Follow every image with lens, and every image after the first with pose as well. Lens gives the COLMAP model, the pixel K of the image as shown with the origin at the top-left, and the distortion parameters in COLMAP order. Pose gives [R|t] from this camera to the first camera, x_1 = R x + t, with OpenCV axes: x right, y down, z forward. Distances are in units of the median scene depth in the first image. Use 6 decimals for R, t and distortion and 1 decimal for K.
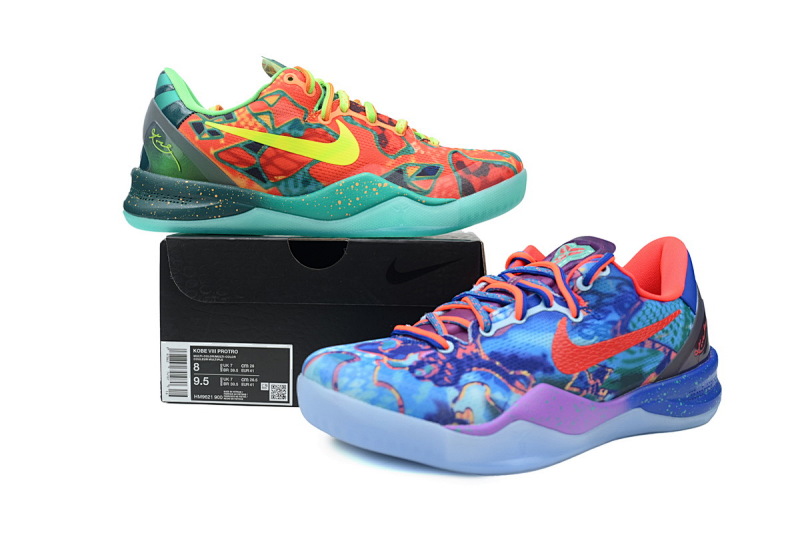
lens RADIAL K [[798.0, 0, 399.0], [0, 798.0, 263.7], [0, 0, 1]] dist [0.028591, 0.000000]
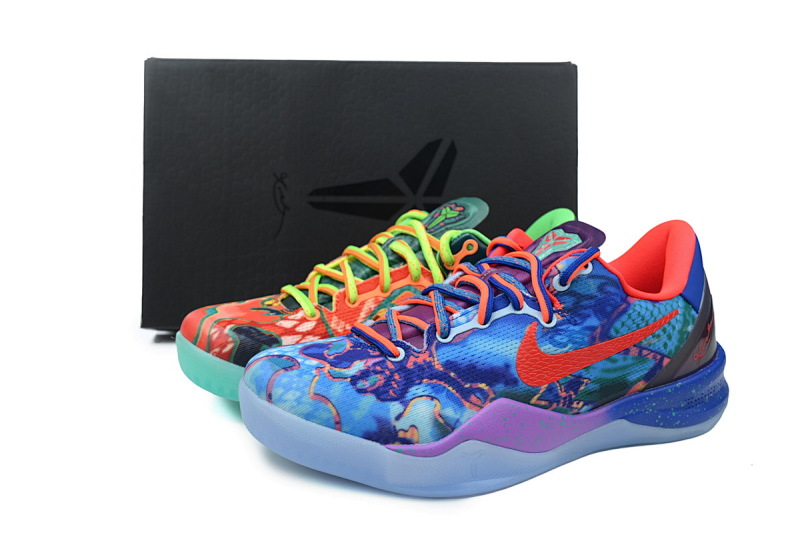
lens RADIAL K [[798.0, 0, 401.1], [0, 798.0, 267.2], [0, 0, 1]] dist [0.028591, 0.000000]
pose [[0.994712, 0.020630, -0.100610, 0.147852], [-0.009667, 0.994075, 0.108265, -0.088541], [0.102248, -0.106719, 0.989018, 0.112033]]
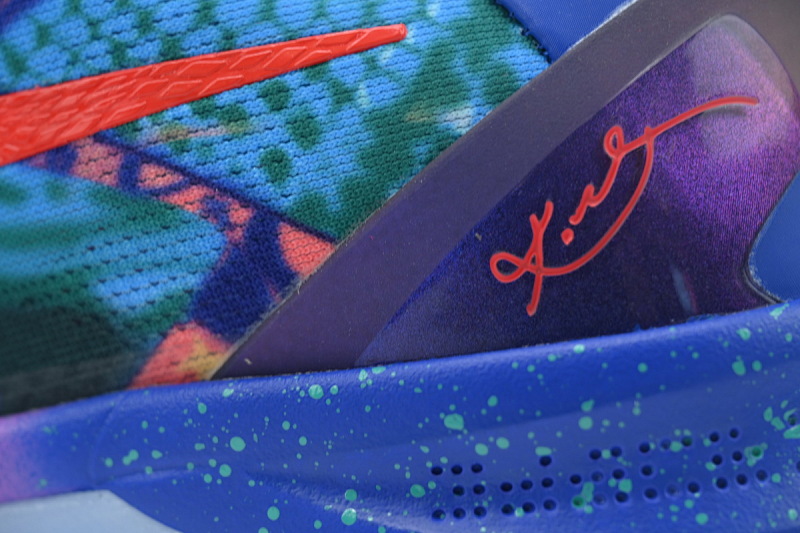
lens RADIAL K [[2825.2, 0, 400.5], [0, 2825.2, 266.6], [0, 0, 1]] dist [0.029008, 0.000000]
pose [[0.659511, 0.006461, -0.751667, 0.934057], [-0.093689, 0.992872, -0.073669, 0.178749], [0.745833, 0.119008, 0.655416, 0.614702]]
